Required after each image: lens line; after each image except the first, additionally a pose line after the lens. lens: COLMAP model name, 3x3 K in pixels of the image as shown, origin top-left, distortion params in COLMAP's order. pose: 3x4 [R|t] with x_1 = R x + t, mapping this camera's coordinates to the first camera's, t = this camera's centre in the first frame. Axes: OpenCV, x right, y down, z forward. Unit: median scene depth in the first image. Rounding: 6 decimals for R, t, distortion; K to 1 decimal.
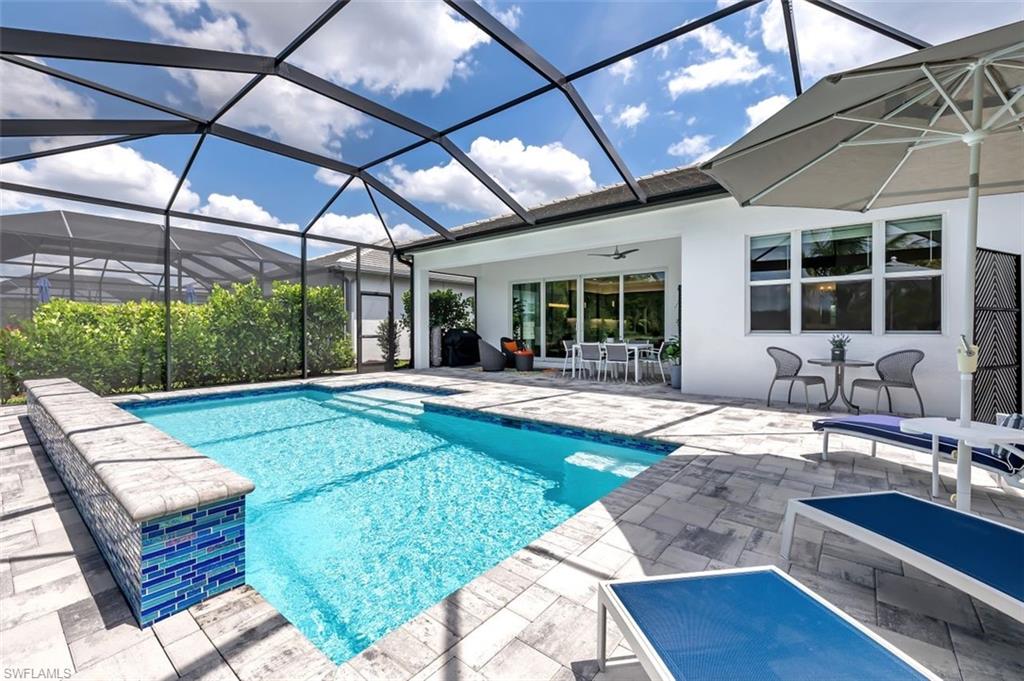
lens RADIAL K [[436.7, 0, 514.2], [0, 436.7, 333.9], [0, 0, 1]] dist [-0.001574, -0.000091]
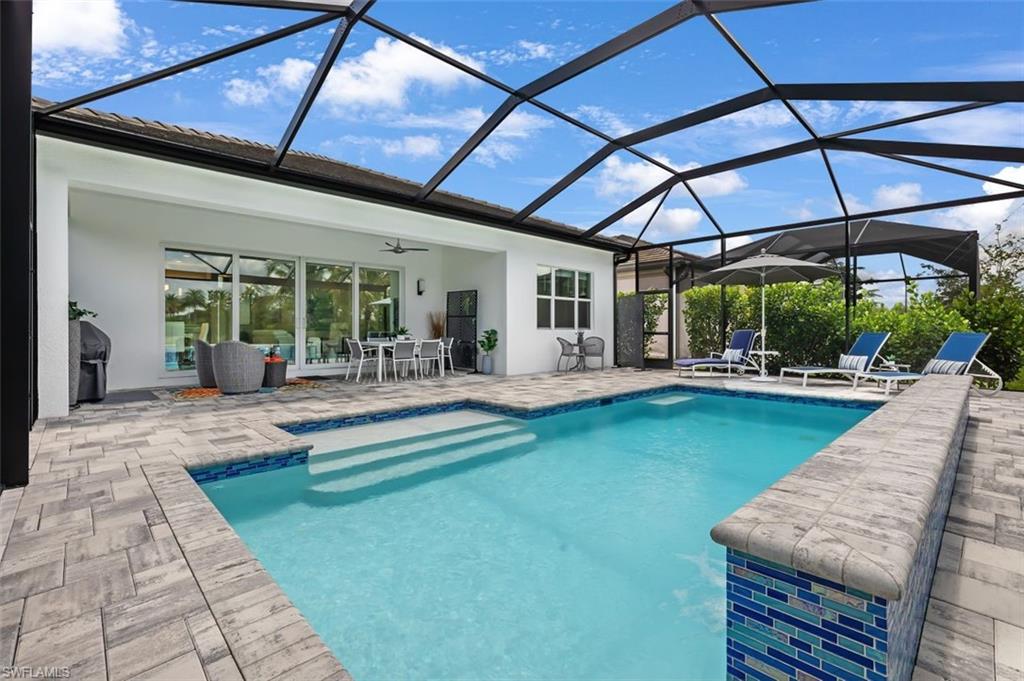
lens RADIAL K [[459.9, 0, 511.8], [0, 459.9, 335.0], [0, 0, 1]] dist [0.000261, 0.000014]
pose [[0.133574, -0.008720, 0.991000, -1.102602], [0.008005, 0.999938, 0.007719, 0.004672], [-0.991007, 0.006902, 0.133635, 0.927737]]
